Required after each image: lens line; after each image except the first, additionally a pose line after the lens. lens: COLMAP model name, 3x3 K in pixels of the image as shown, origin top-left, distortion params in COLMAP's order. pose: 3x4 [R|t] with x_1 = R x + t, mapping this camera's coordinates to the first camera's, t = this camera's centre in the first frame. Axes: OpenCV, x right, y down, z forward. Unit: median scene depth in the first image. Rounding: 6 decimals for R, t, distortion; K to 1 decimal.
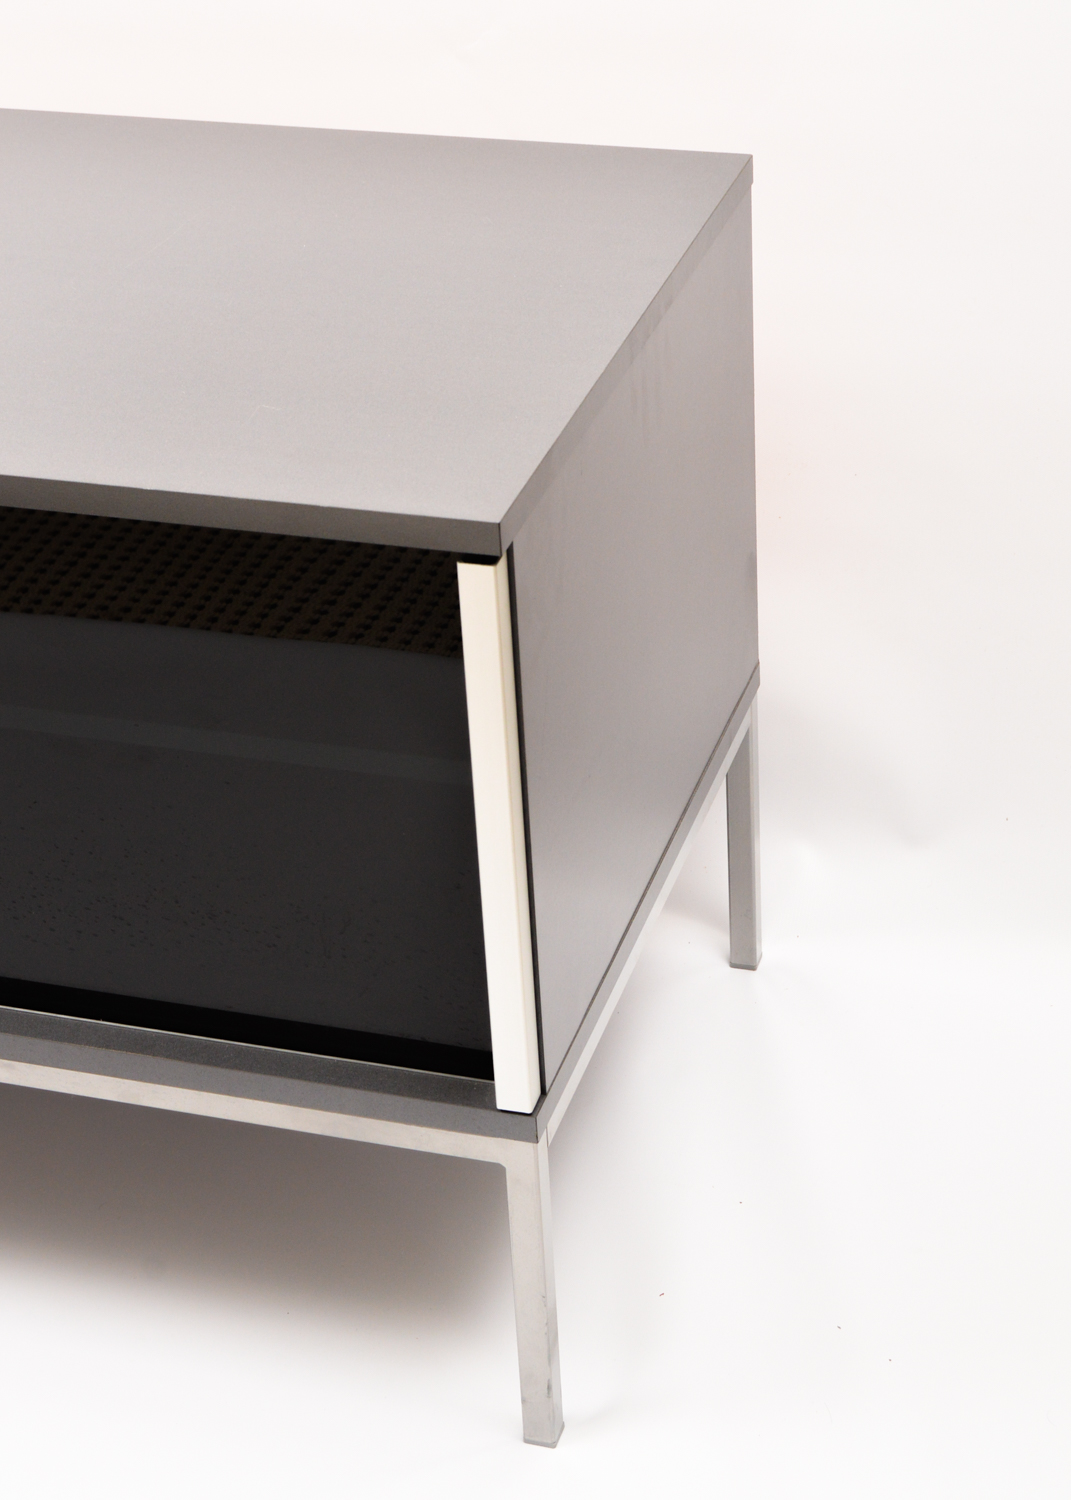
lens RADIAL K [[3186.4, 0, 535.5], [0, 3186.4, 750.0], [0, 0, 1]] dist [-0.031377, 0.127069]
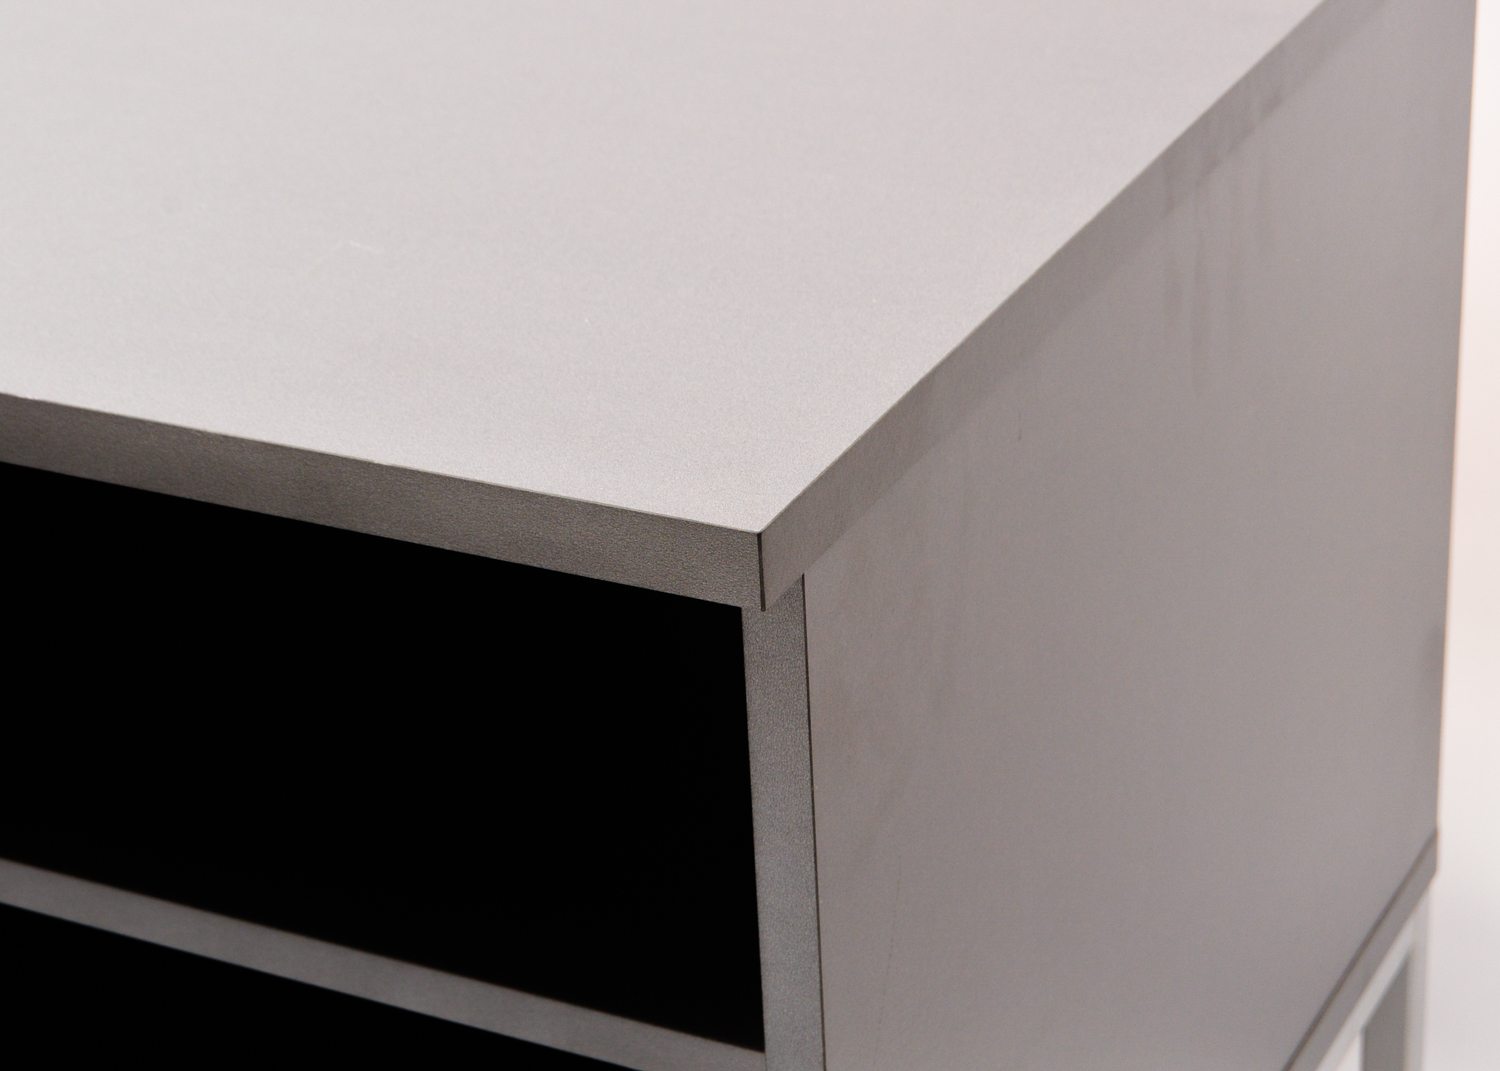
lens RADIAL K [[3657.9, 0, 750.0], [0, 3657.9, 535.5], [0, 0, 1]] dist [0.006996, -0.555088]
pose [[0.986318, 0.078291, -0.145078, 0.048315], [-0.087433, 0.994495, -0.057743, -0.036177], [0.139759, 0.069637, 0.987734, 0.440578]]
